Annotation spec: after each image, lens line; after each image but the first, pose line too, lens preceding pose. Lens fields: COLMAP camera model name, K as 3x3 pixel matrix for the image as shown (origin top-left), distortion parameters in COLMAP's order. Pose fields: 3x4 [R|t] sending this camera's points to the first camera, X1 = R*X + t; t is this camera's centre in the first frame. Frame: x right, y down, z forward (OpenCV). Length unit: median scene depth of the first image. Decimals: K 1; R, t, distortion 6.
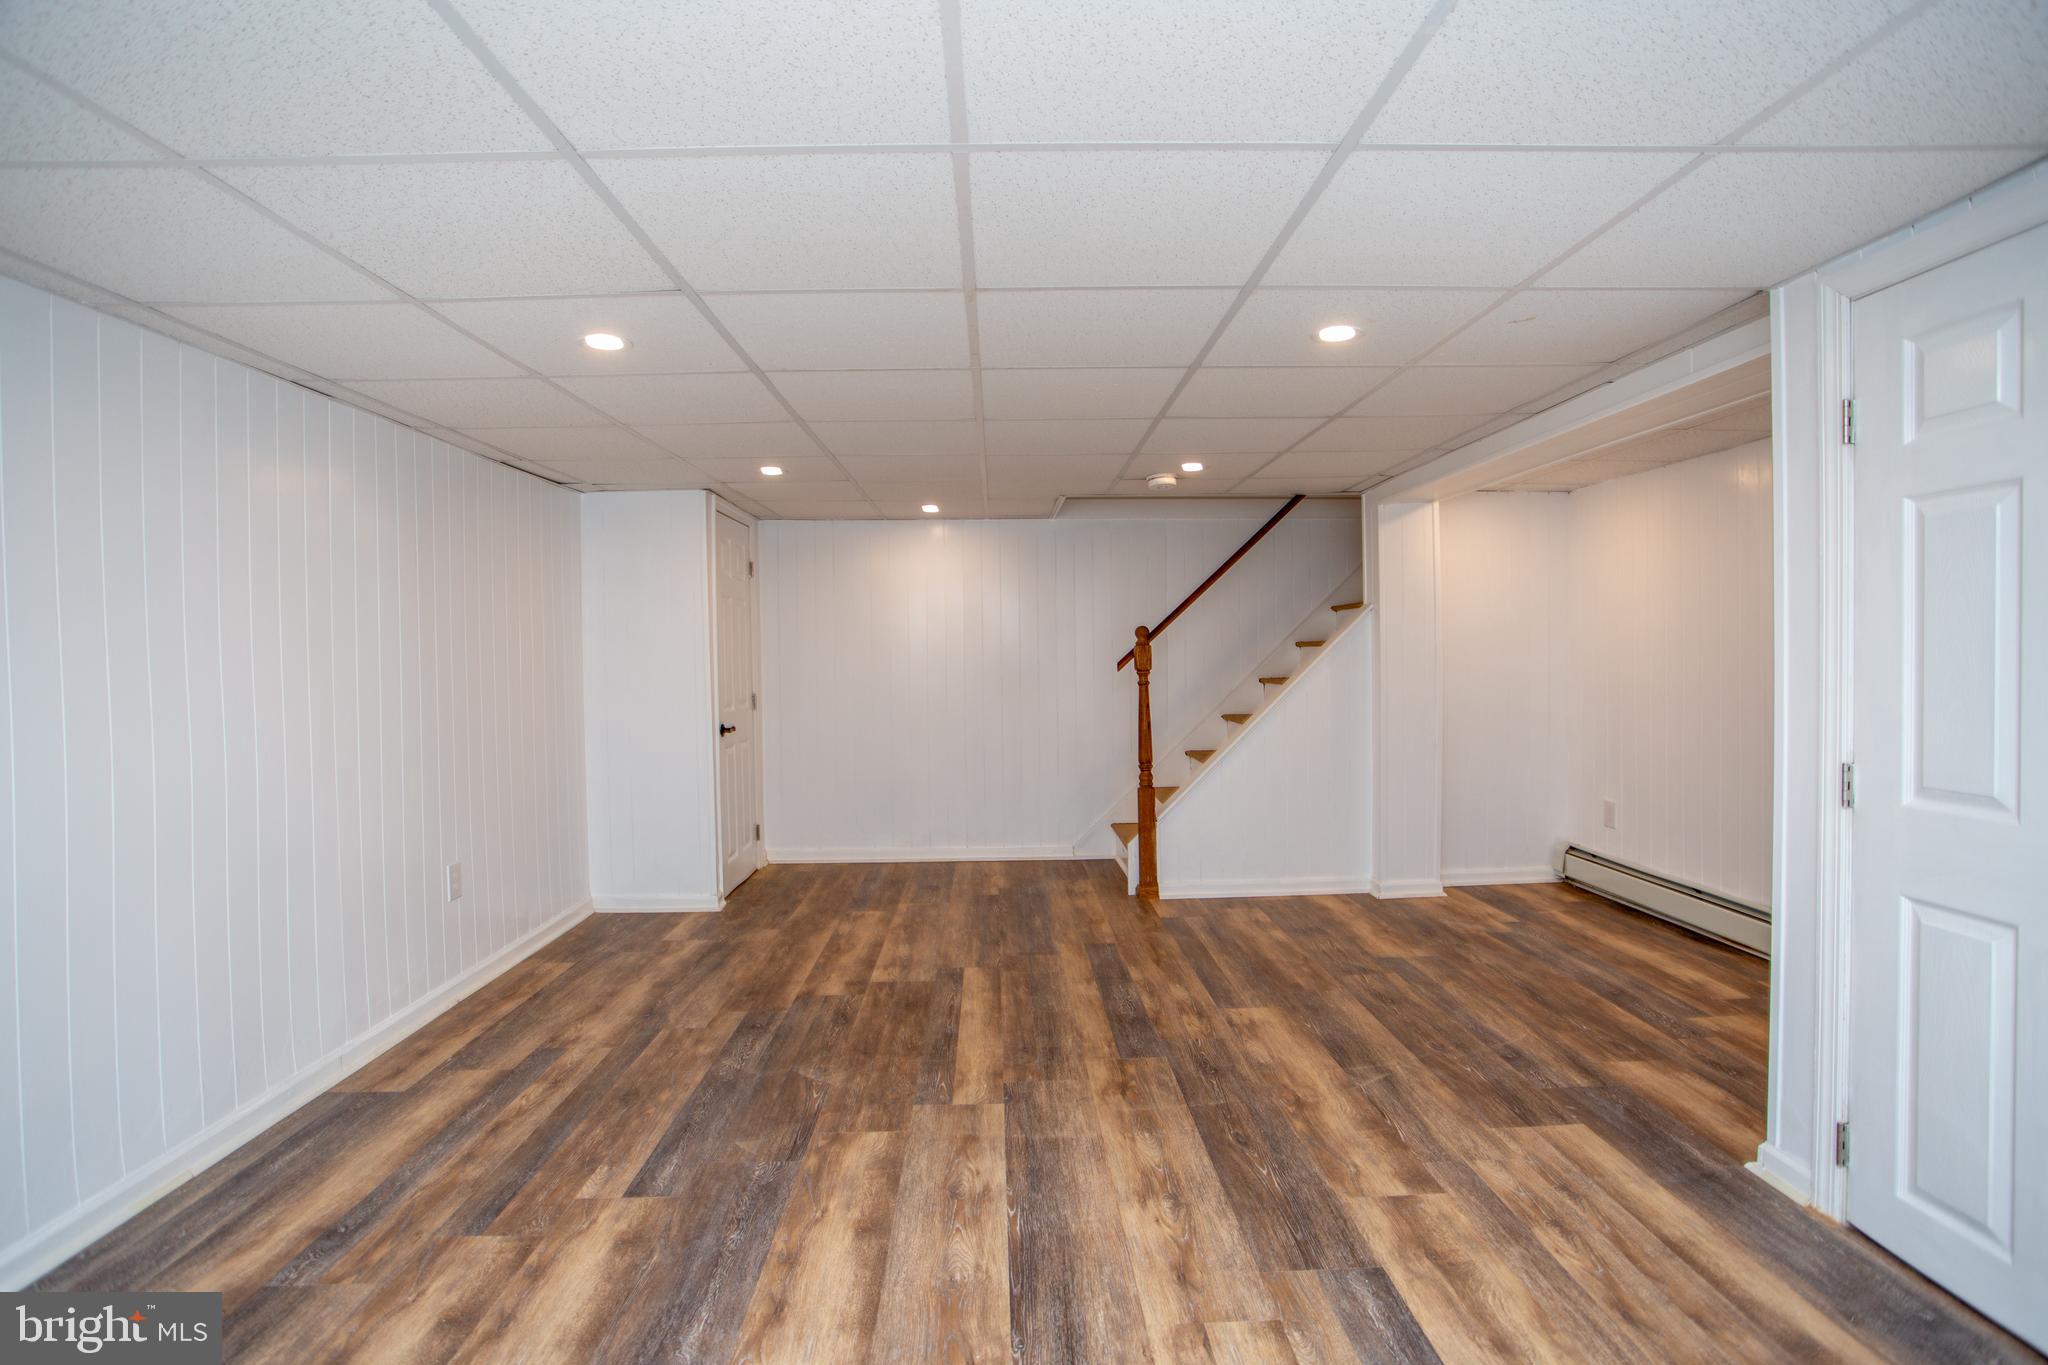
lens RADIAL K [[986.4, 0, 1022.0], [0, 986.4, 672.6], [0, 0, 1]] dist [-0.082404, 0.034647]
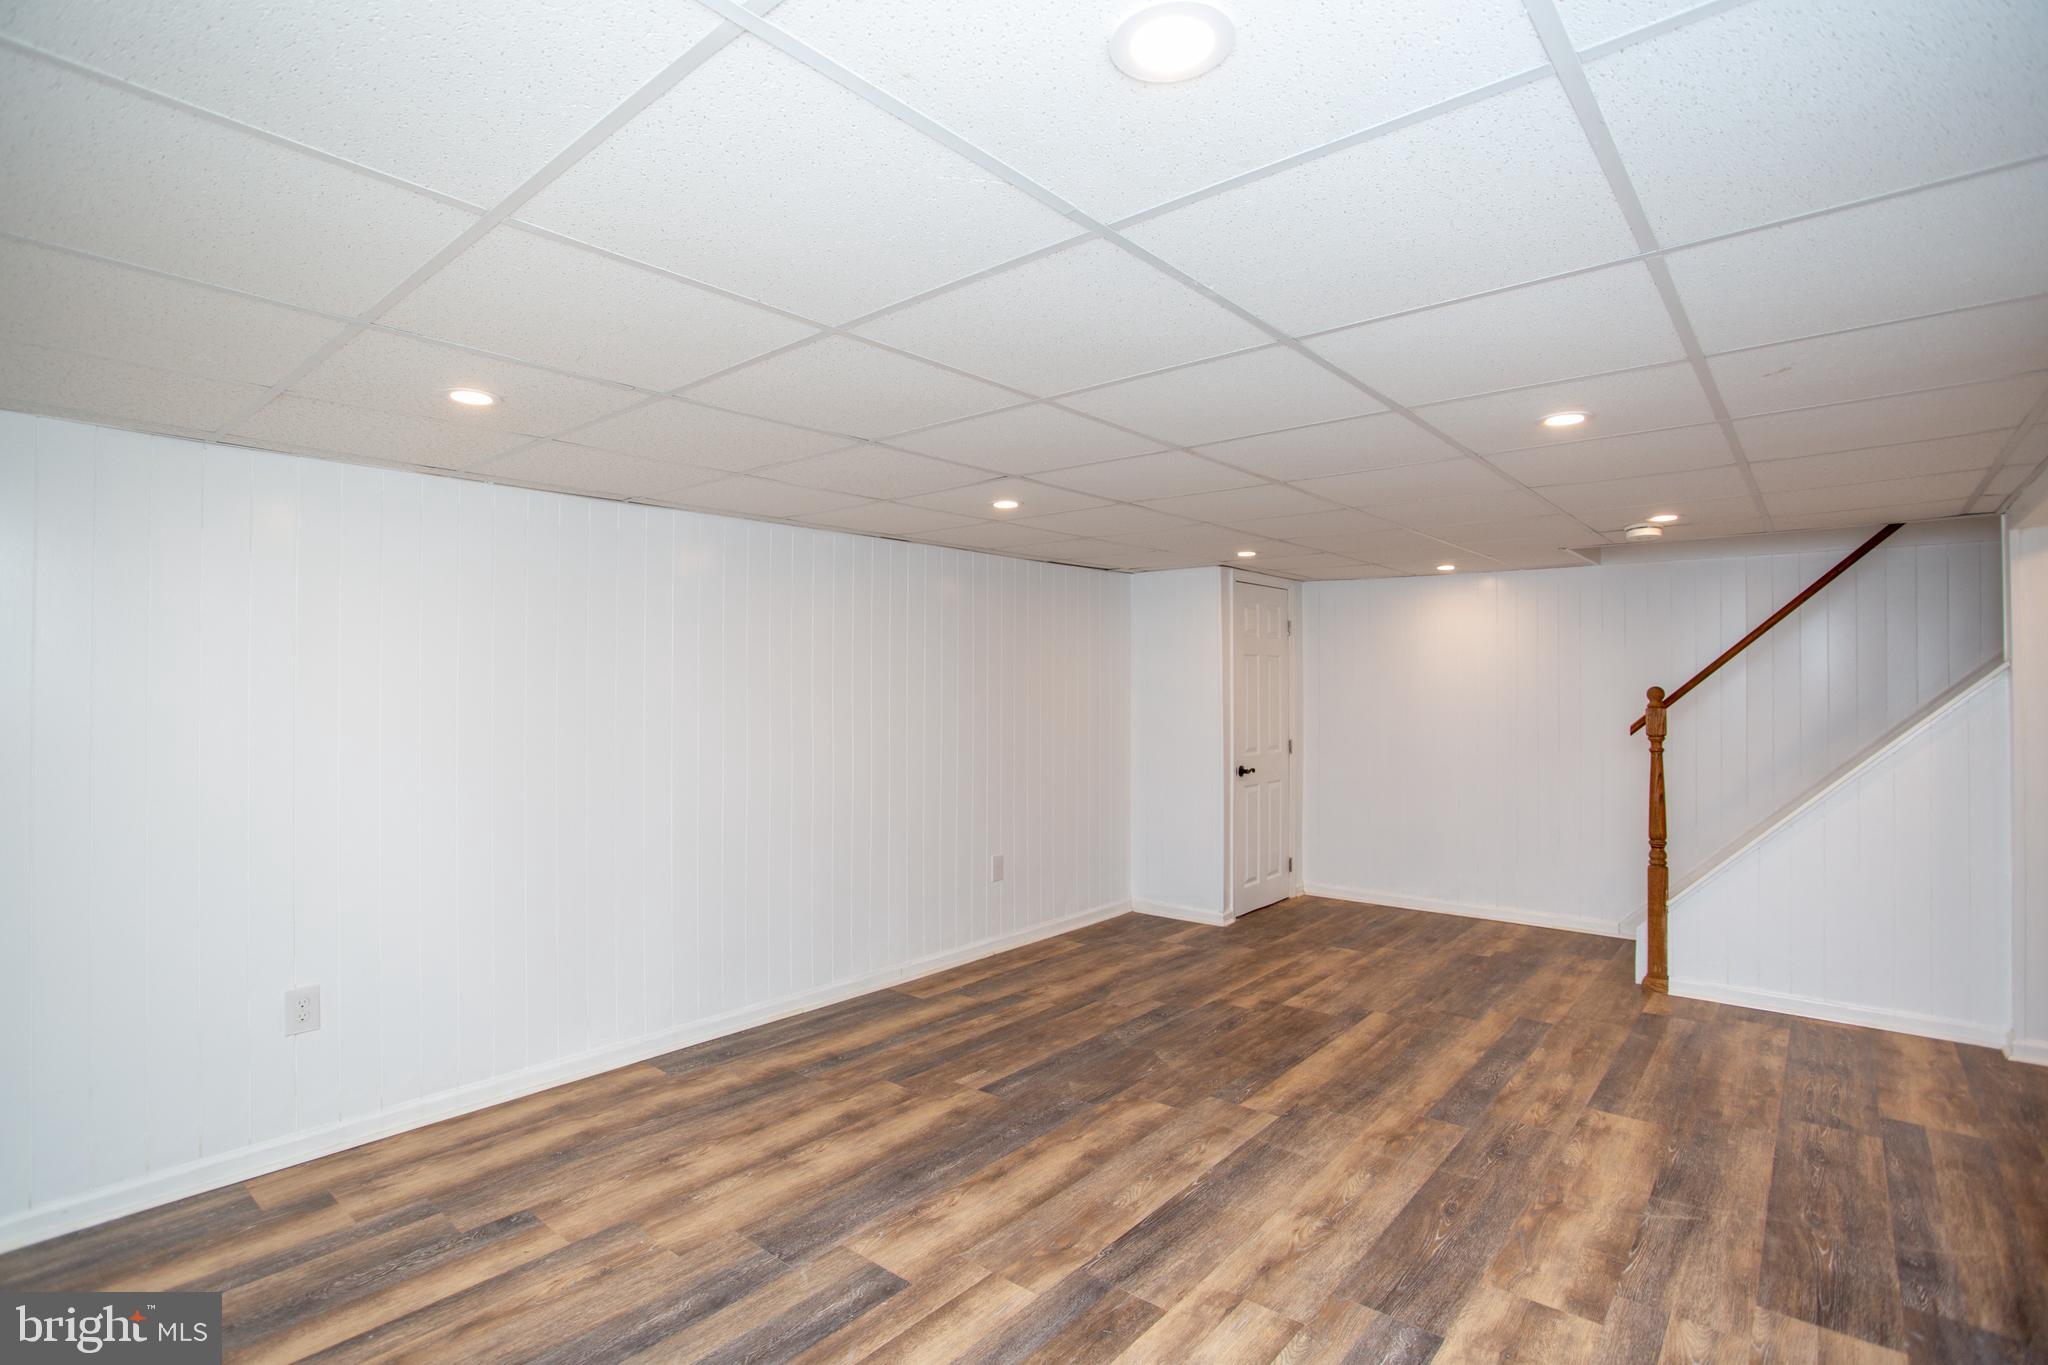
lens RADIAL K [[986.4, 0, 1022.0], [0, 986.4, 672.6], [0, 0, 1]] dist [-0.082404, 0.034647]
pose [[0.747854, 0.006711, -0.663830, 0.477787], [-0.026040, 0.999476, -0.019232, -0.051118], [0.663353, 0.031669, 0.747636, -0.073906]]
